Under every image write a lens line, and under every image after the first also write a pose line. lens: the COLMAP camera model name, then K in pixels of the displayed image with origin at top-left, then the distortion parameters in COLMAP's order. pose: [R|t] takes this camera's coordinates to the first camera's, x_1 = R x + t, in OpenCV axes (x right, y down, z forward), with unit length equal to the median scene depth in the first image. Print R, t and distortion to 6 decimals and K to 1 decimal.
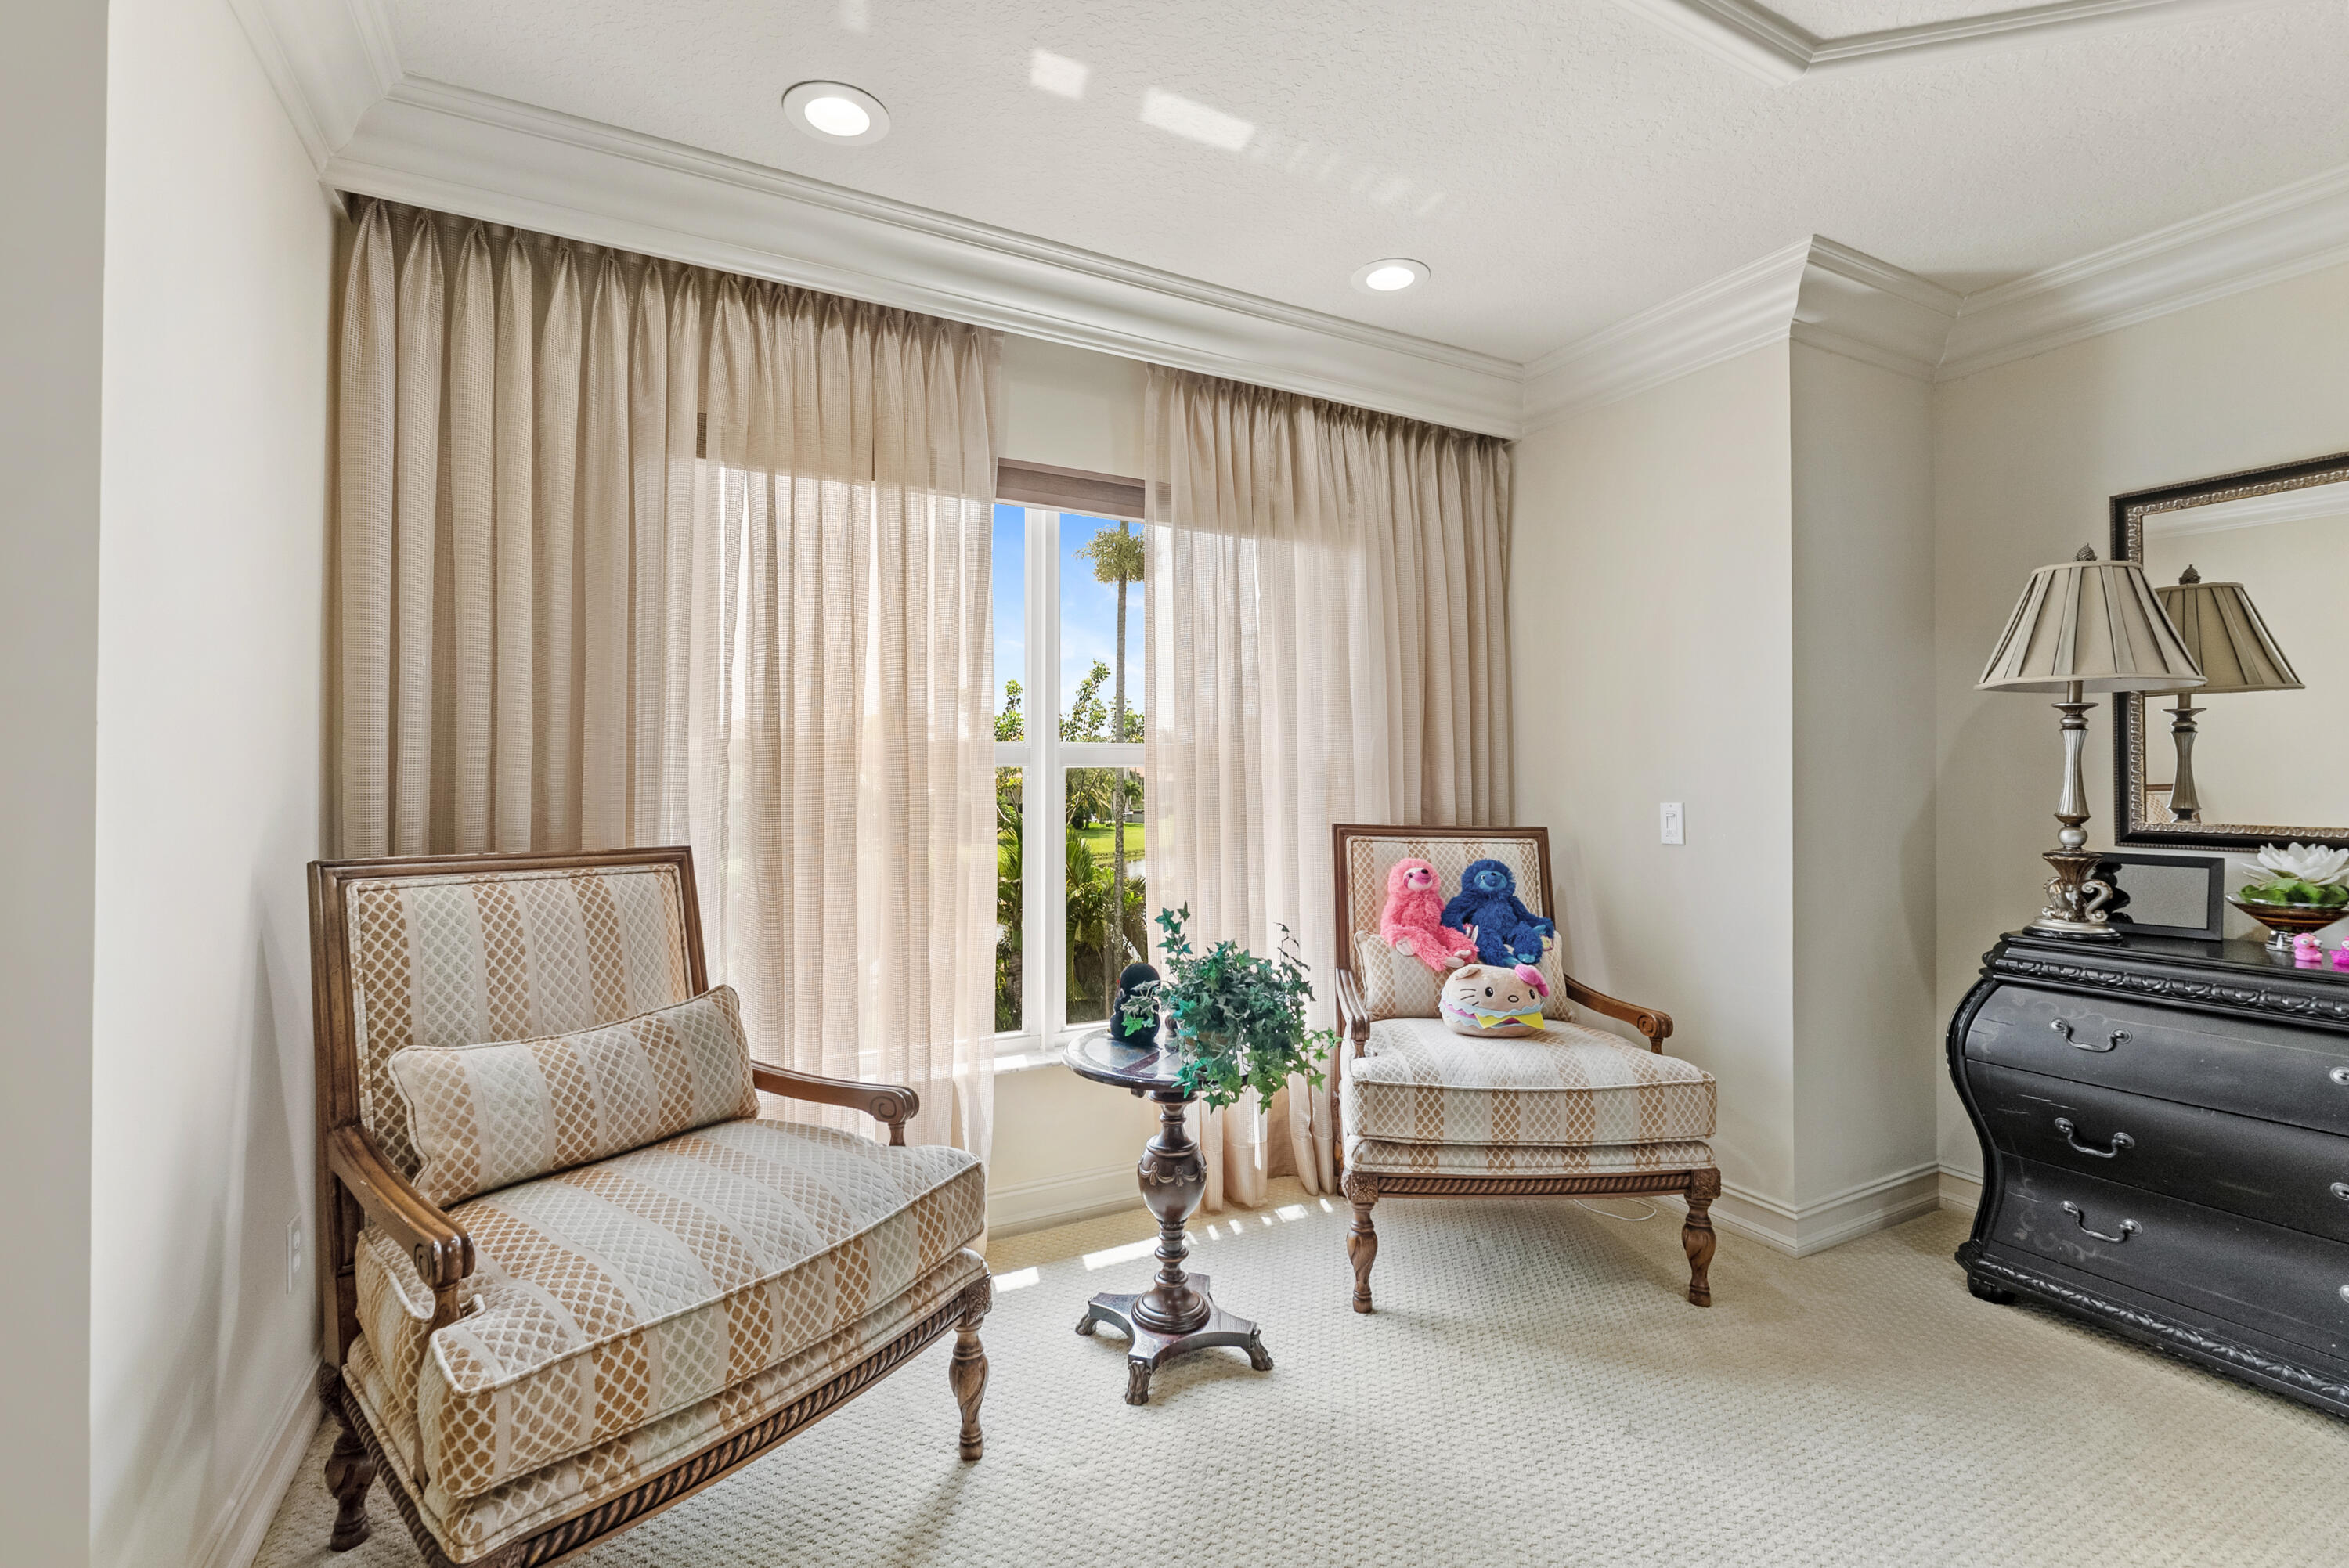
lens RADIAL K [[1010.9, 0, 1157.1], [0, 1010.9, 779.4], [0, 0, 1]] dist [0.003441, 0.000112]
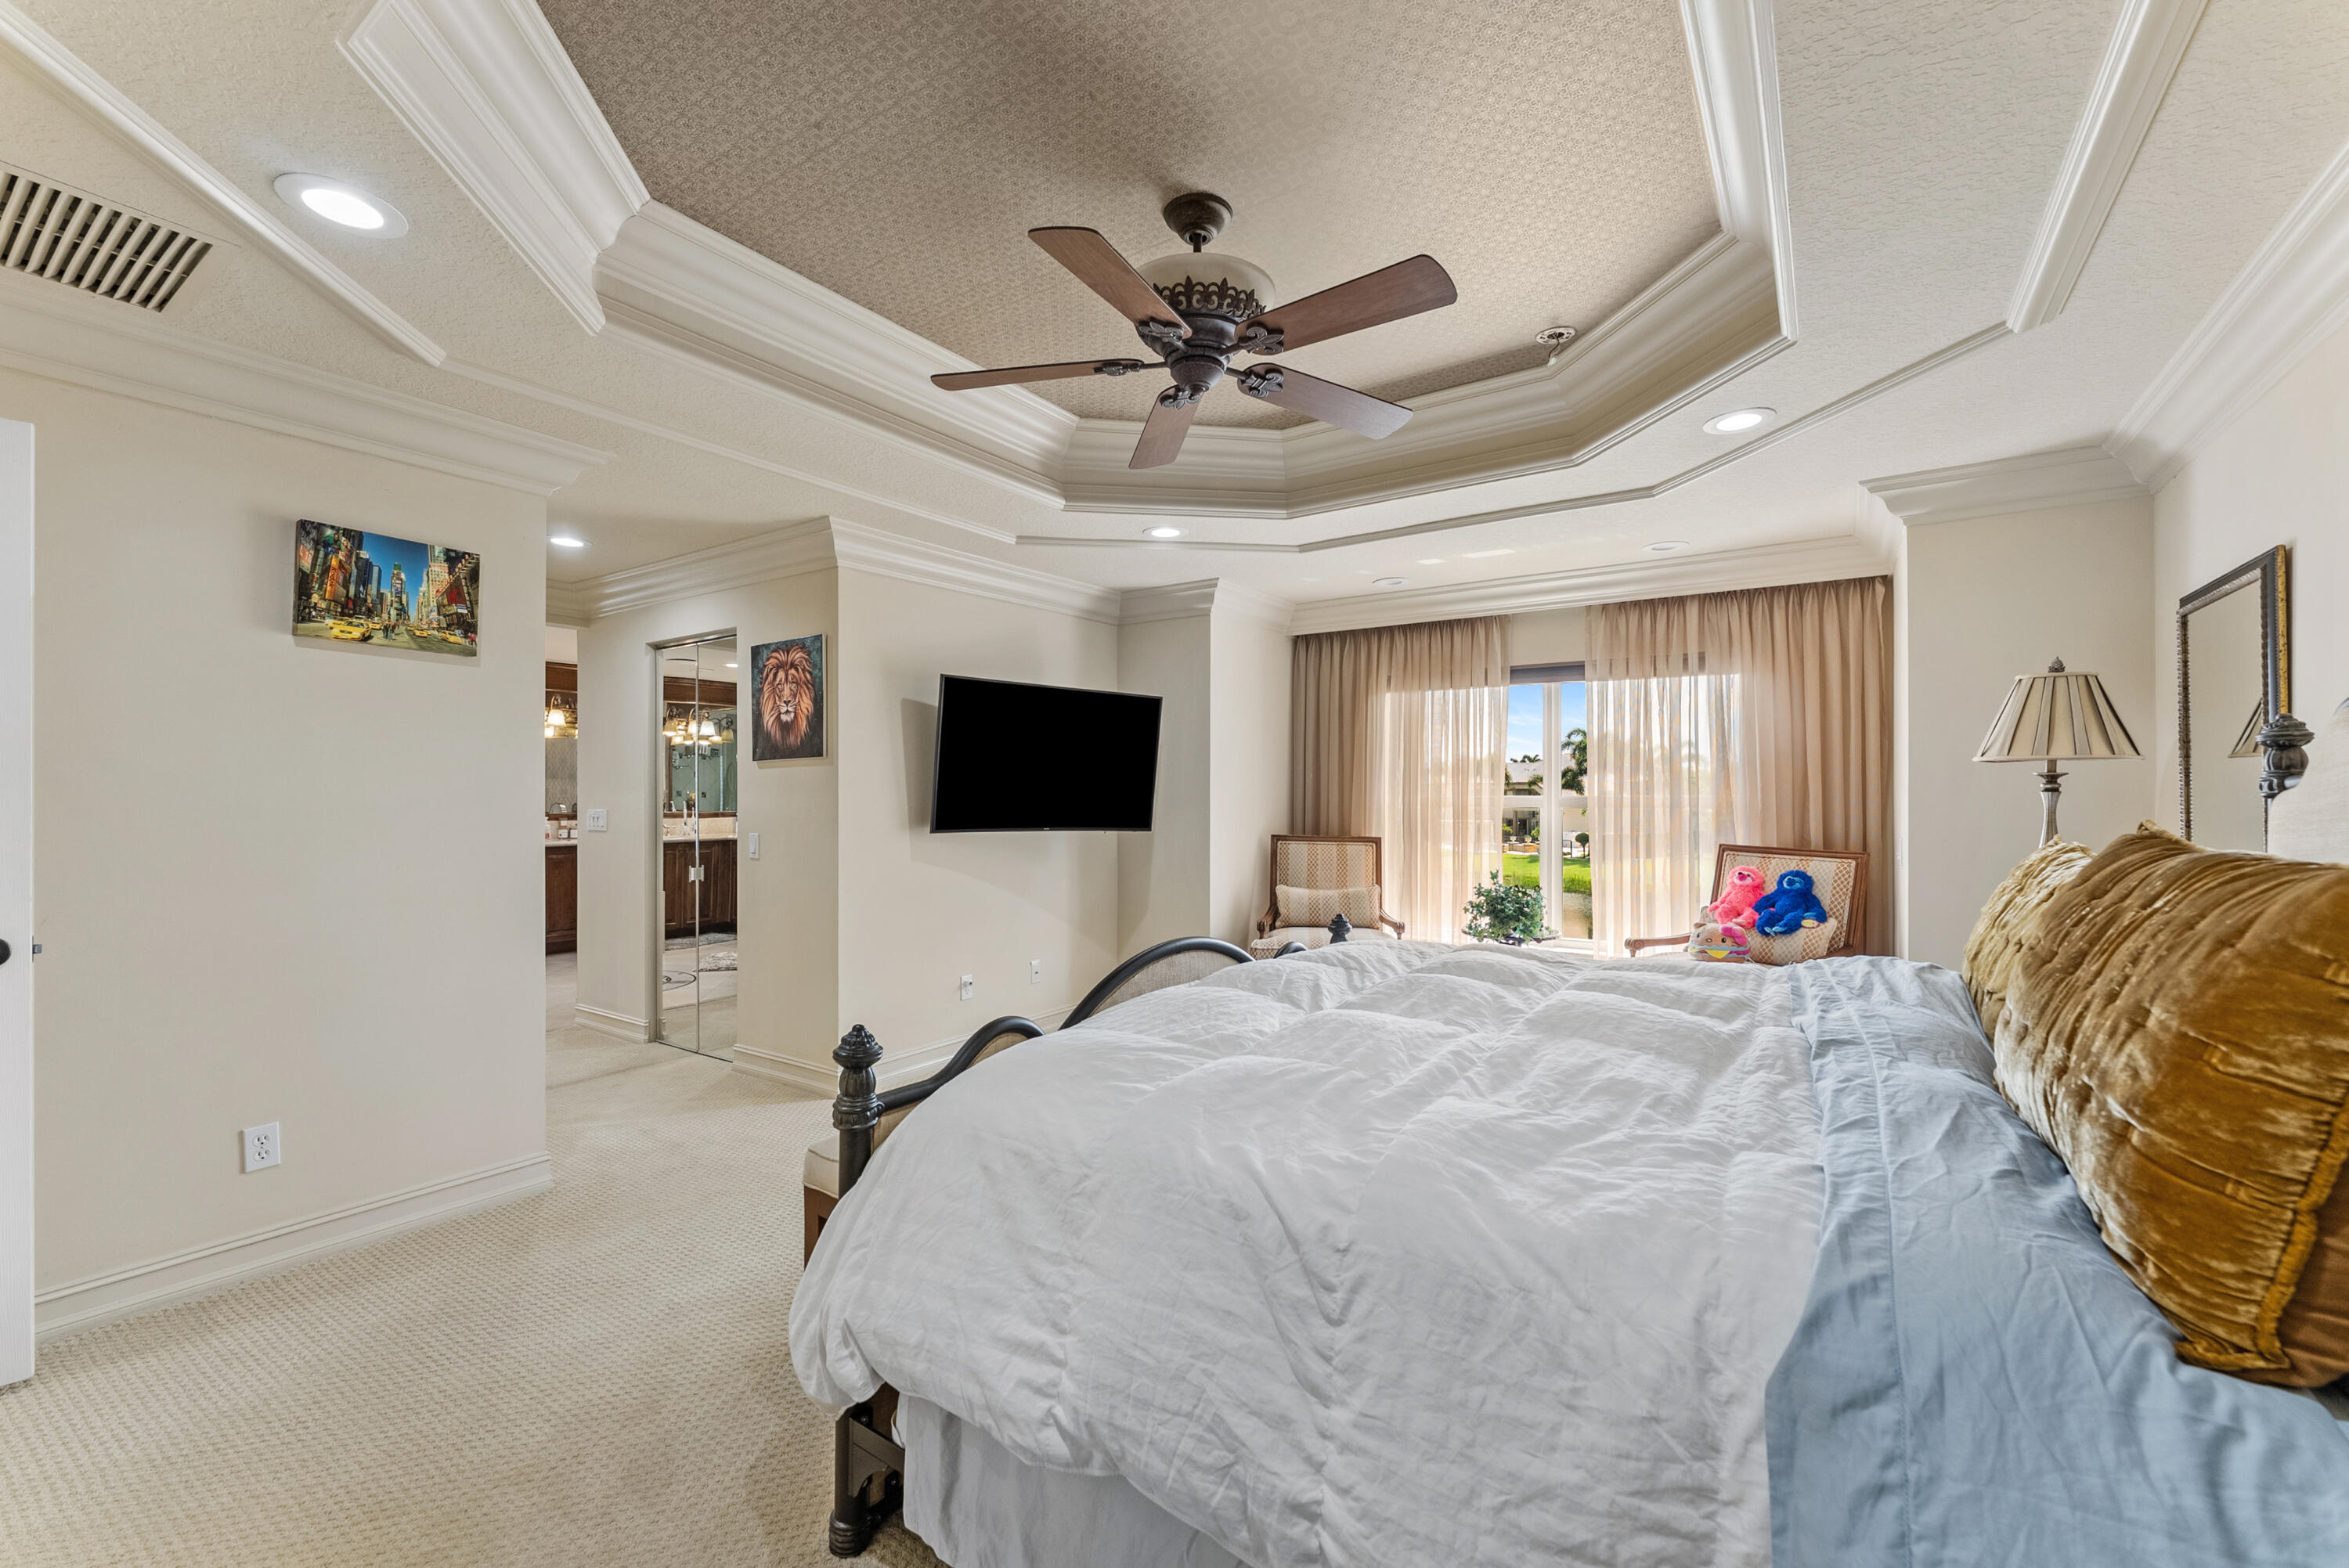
lens RADIAL K [[945.2, 0, 1181.3], [0, 945.2, 798.0], [0, 0, 1]] dist [0.002333, 0.000488]
pose [[0.478671, -0.000094, -0.877994, 1.499360], [-0.001603, 0.999998, -0.000981, -0.038310], [0.877993, 0.001877, 0.478670, -0.700503]]
